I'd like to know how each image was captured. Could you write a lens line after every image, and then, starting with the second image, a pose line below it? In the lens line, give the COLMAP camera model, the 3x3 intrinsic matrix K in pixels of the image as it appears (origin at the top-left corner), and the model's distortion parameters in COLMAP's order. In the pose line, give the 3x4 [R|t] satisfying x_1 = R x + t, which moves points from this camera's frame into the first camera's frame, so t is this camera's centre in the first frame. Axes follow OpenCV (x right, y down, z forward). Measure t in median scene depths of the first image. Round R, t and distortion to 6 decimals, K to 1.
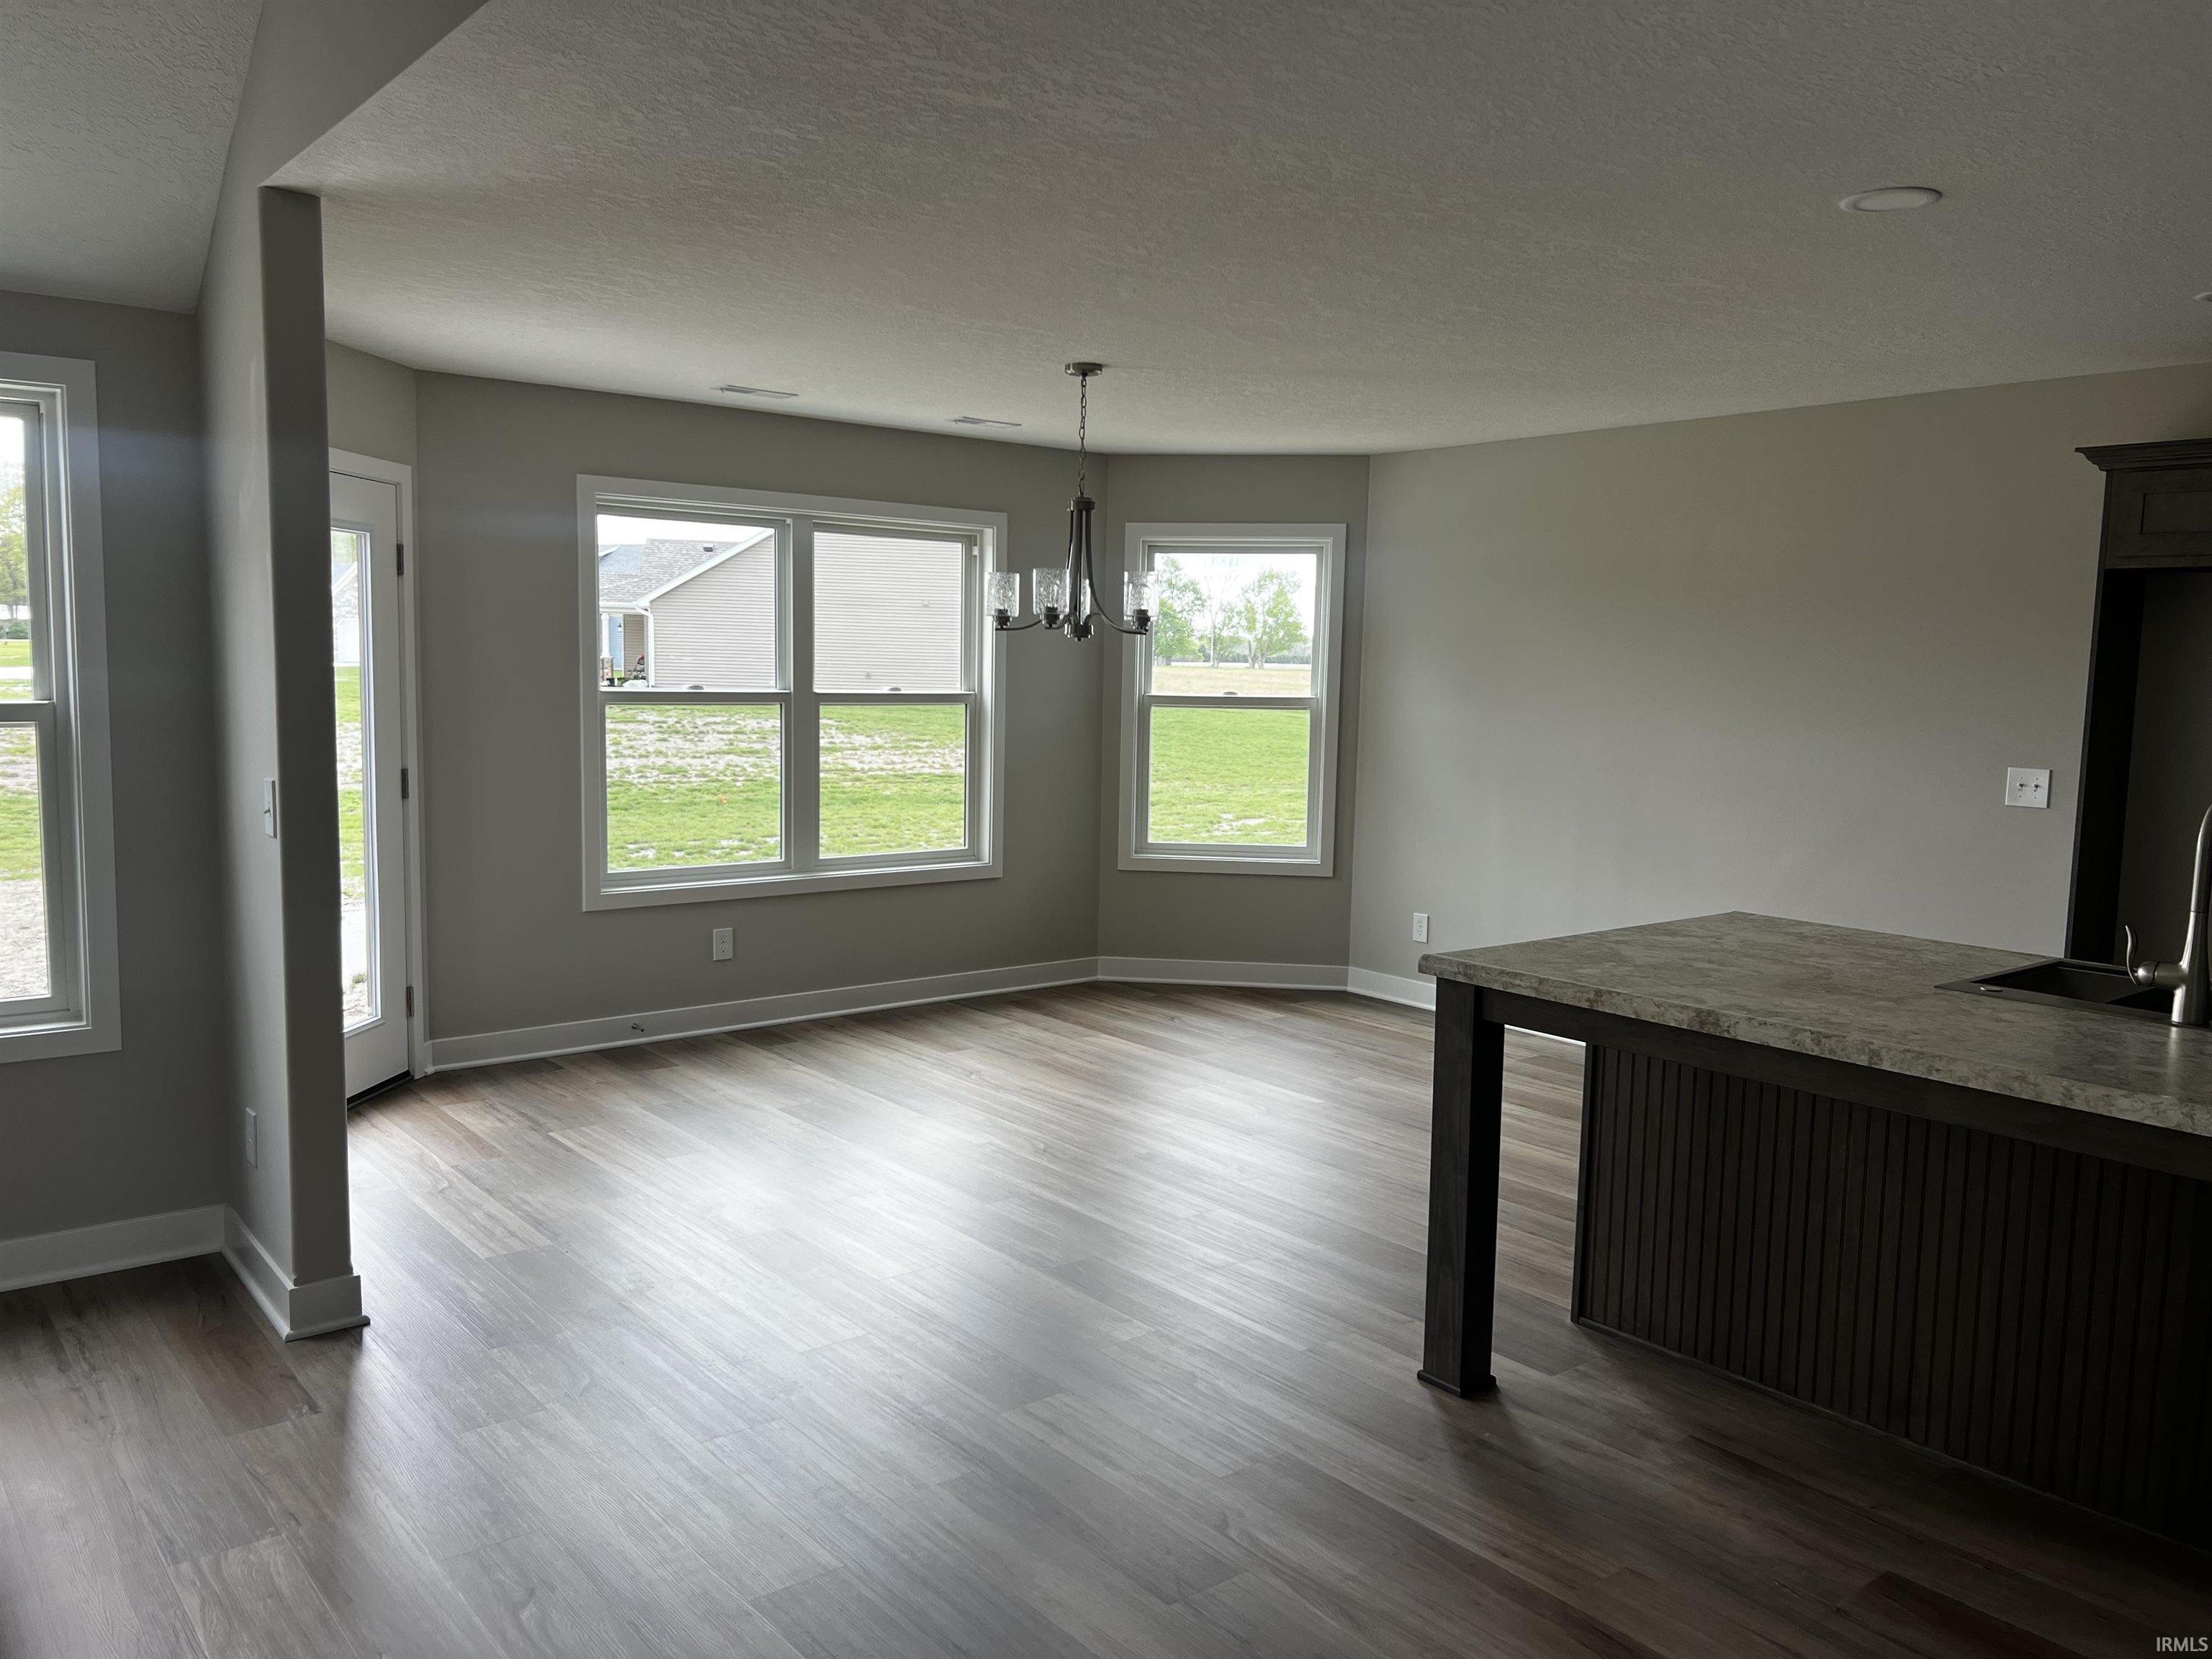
lens RADIAL K [[1668.7, 0, 1087.4], [0, 1668.7, 841.6], [0, 0, 1]] dist [0.043127, -0.043809]
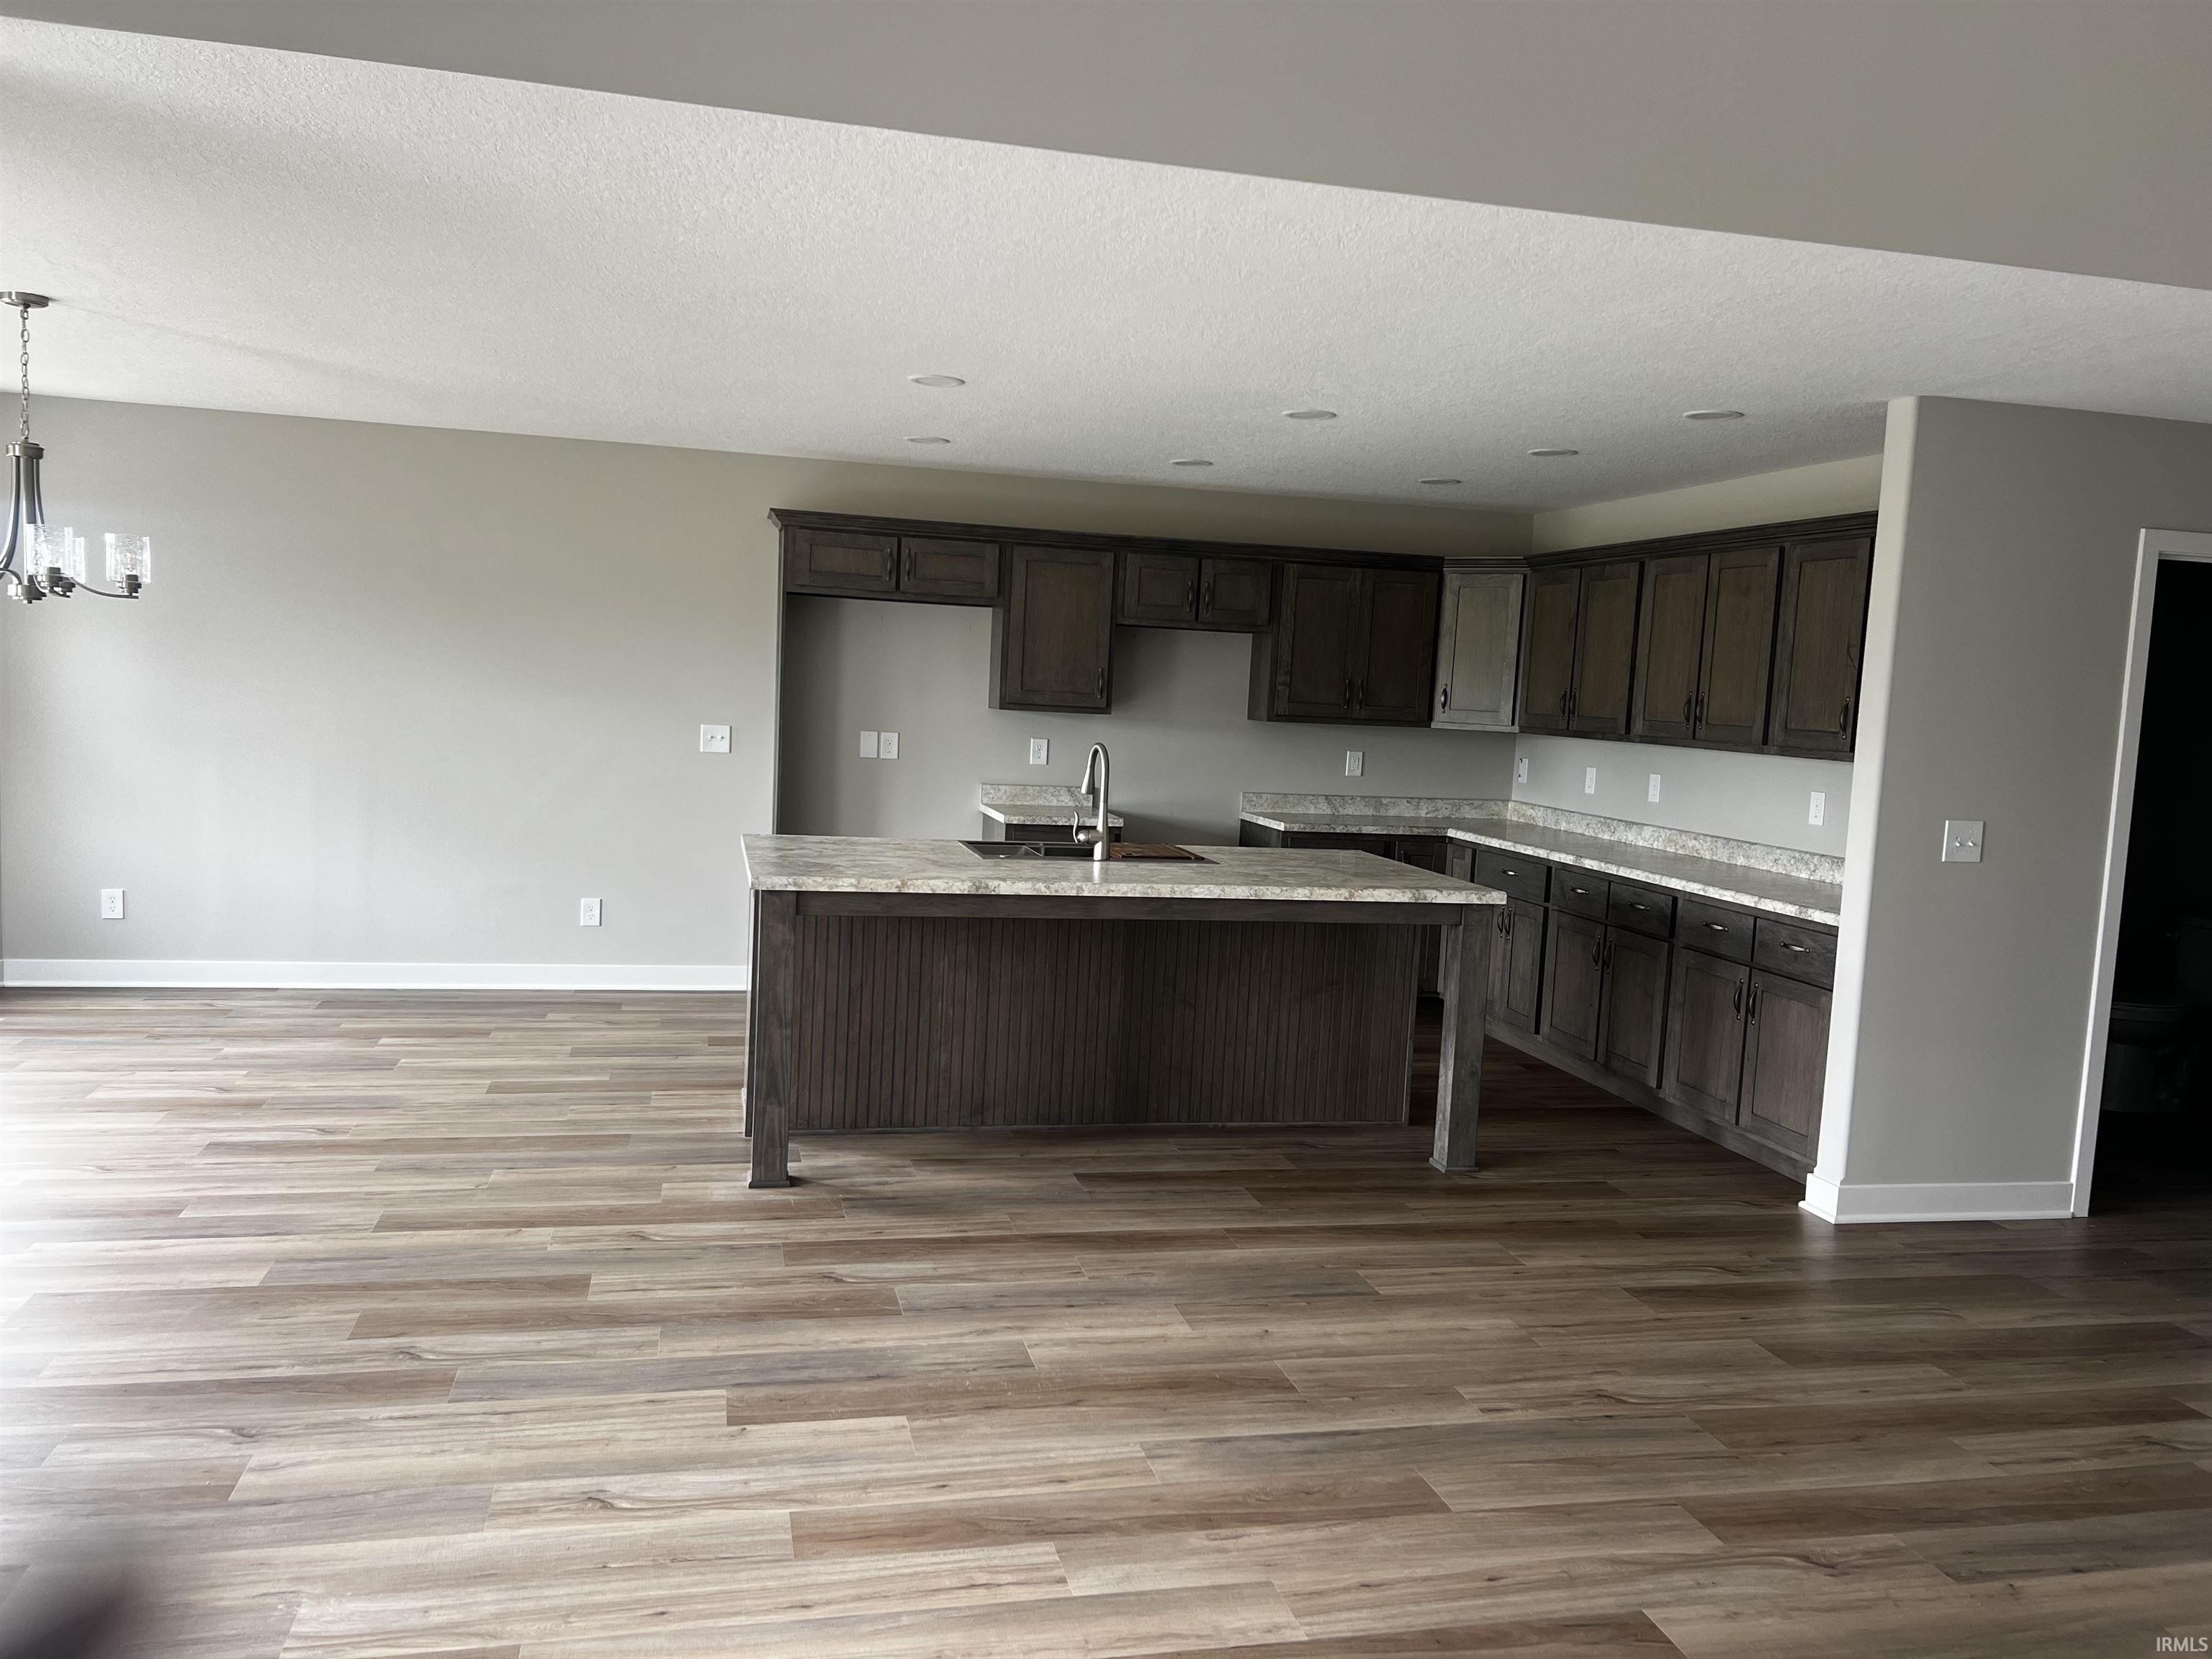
lens RADIAL K [[1668.7, 0, 1083.2], [0, 1668.7, 864.1], [0, 0, 1]] dist [0.043127, -0.043809]
pose [[0.430296, -0.097246, 0.897435, -0.488657], [0.056970, 0.995124, 0.080516, -0.019302], [-0.900889, 0.016481, 0.433738, 0.090052]]
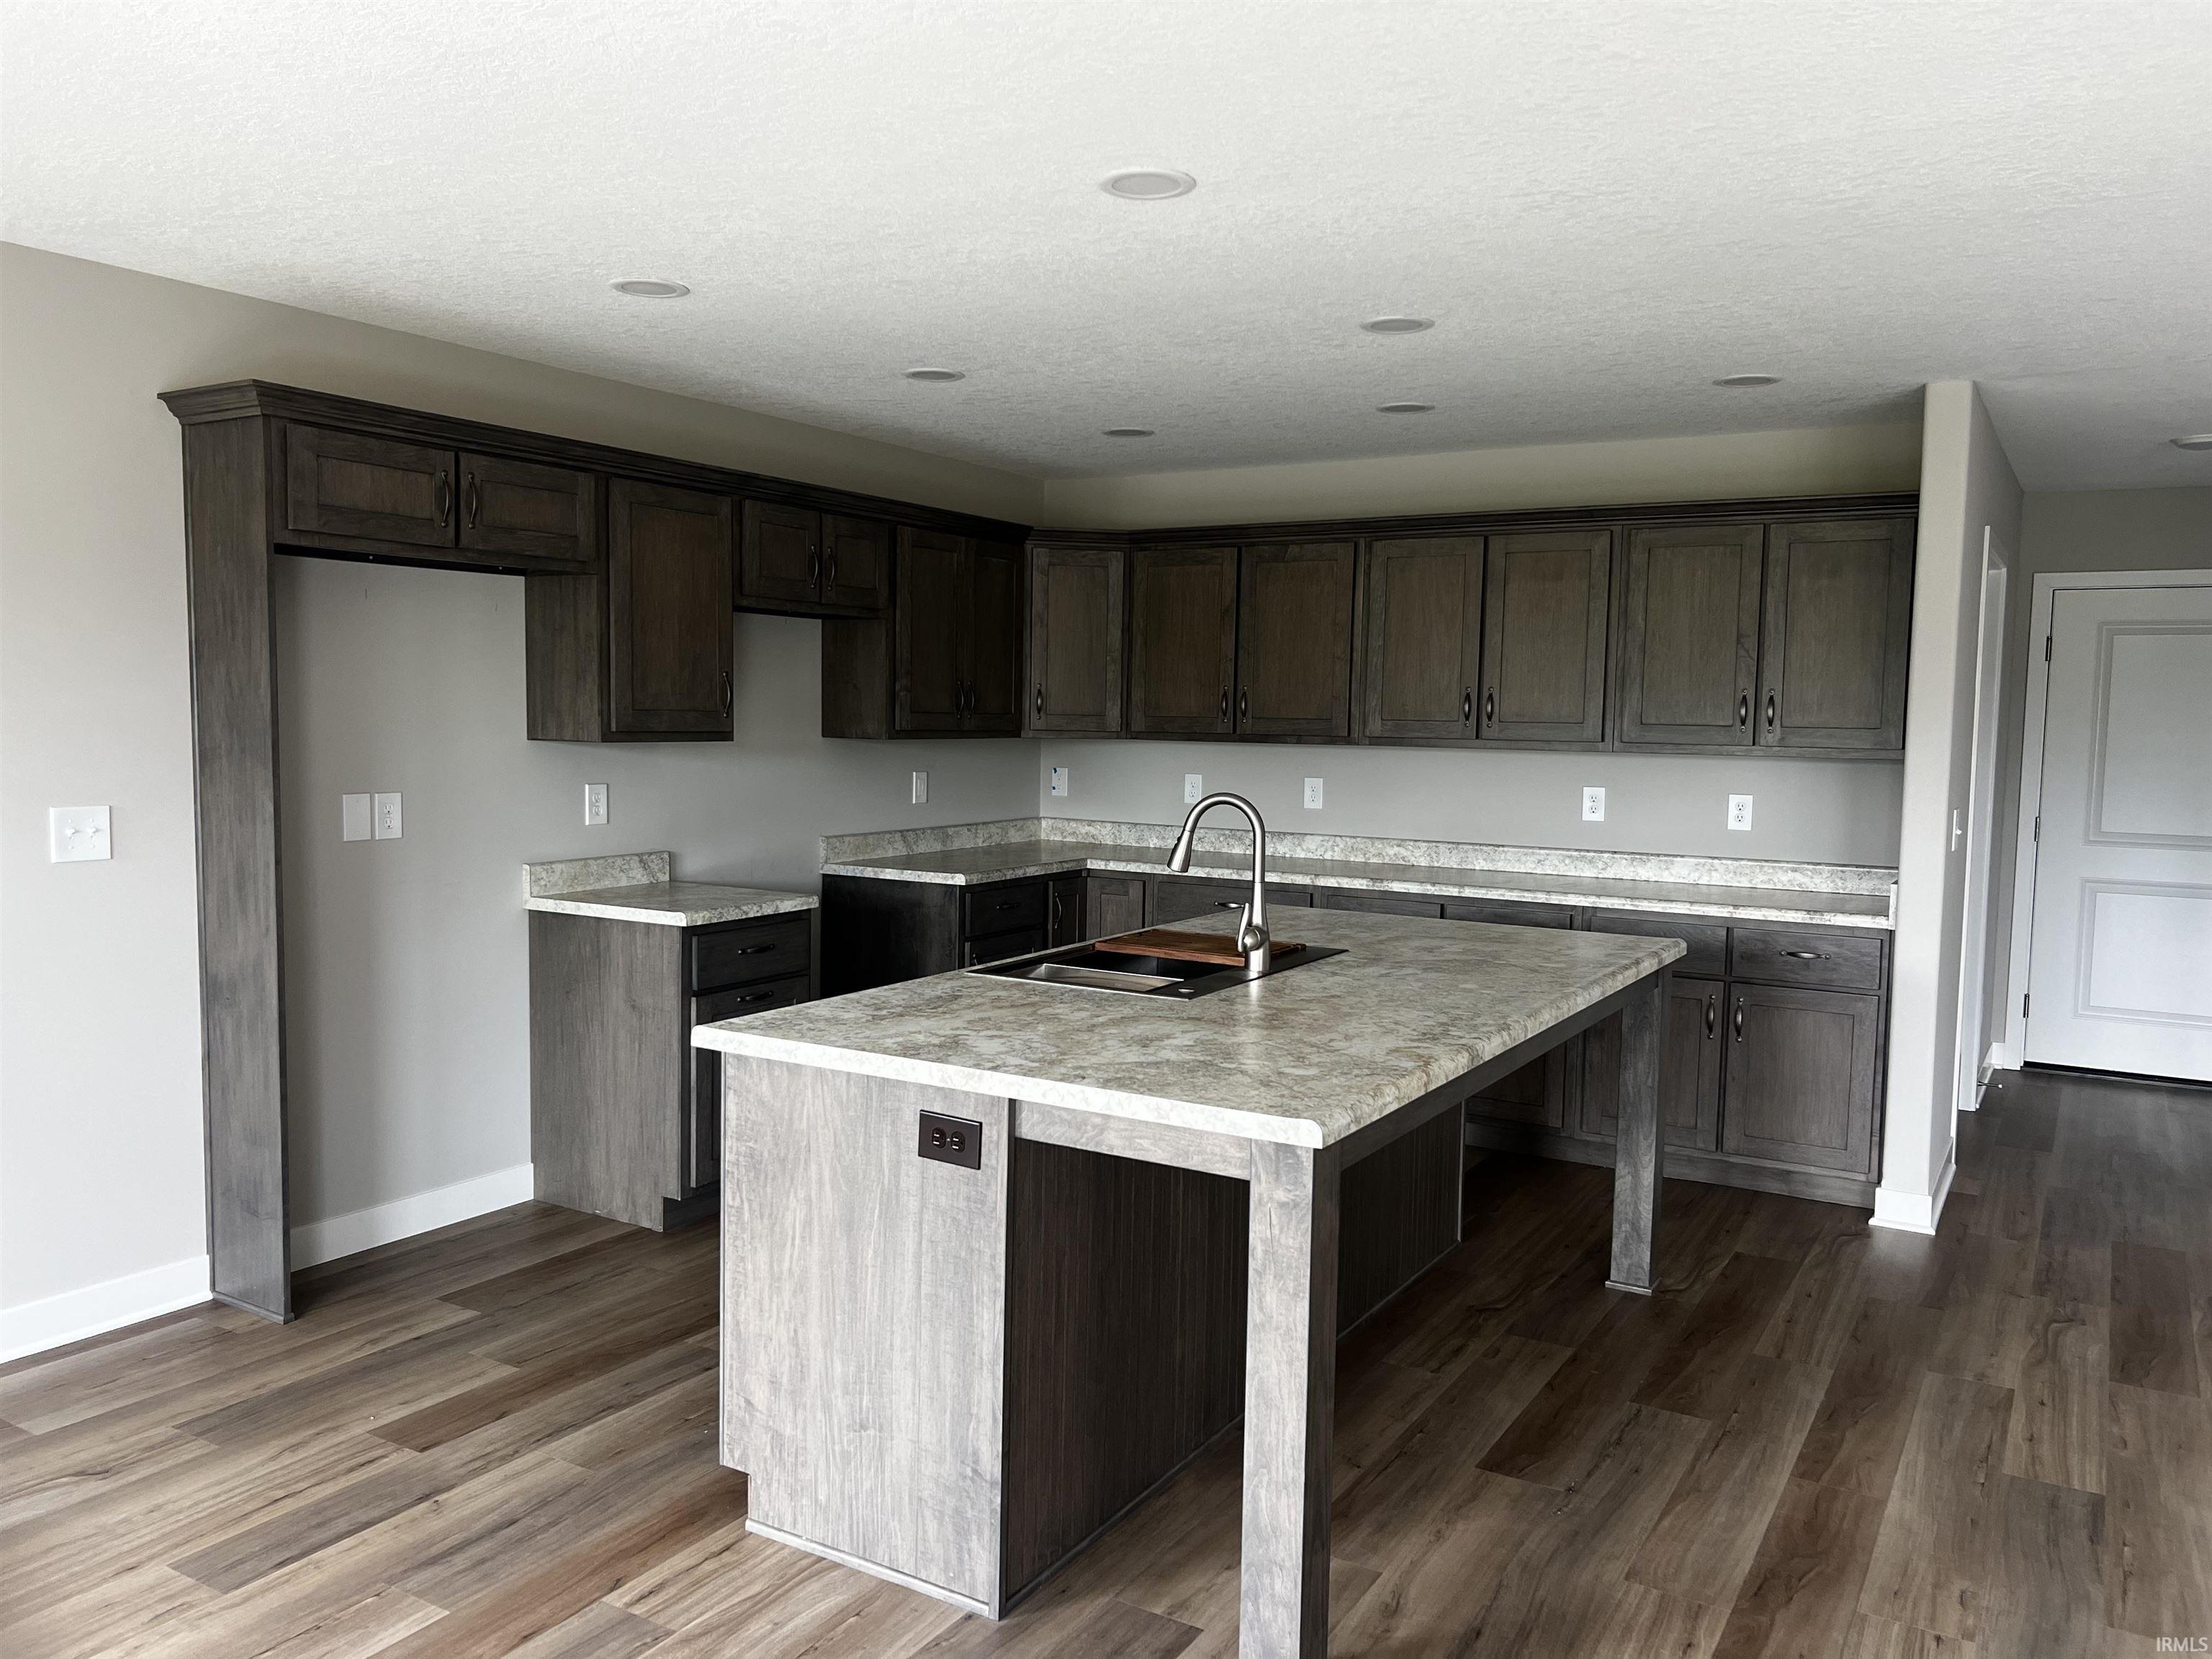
lens RADIAL K [[1668.7, 0, 1089.3], [0, 1668.7, 854.4], [0, 0, 1]] dist [0.043127, -0.043809]
pose [[-0.347210, -0.107845, 0.931566, -0.207486], [0.078118, 0.986587, 0.143331, -0.076551], [-0.934528, 0.122538, -0.334128, 0.702646]]
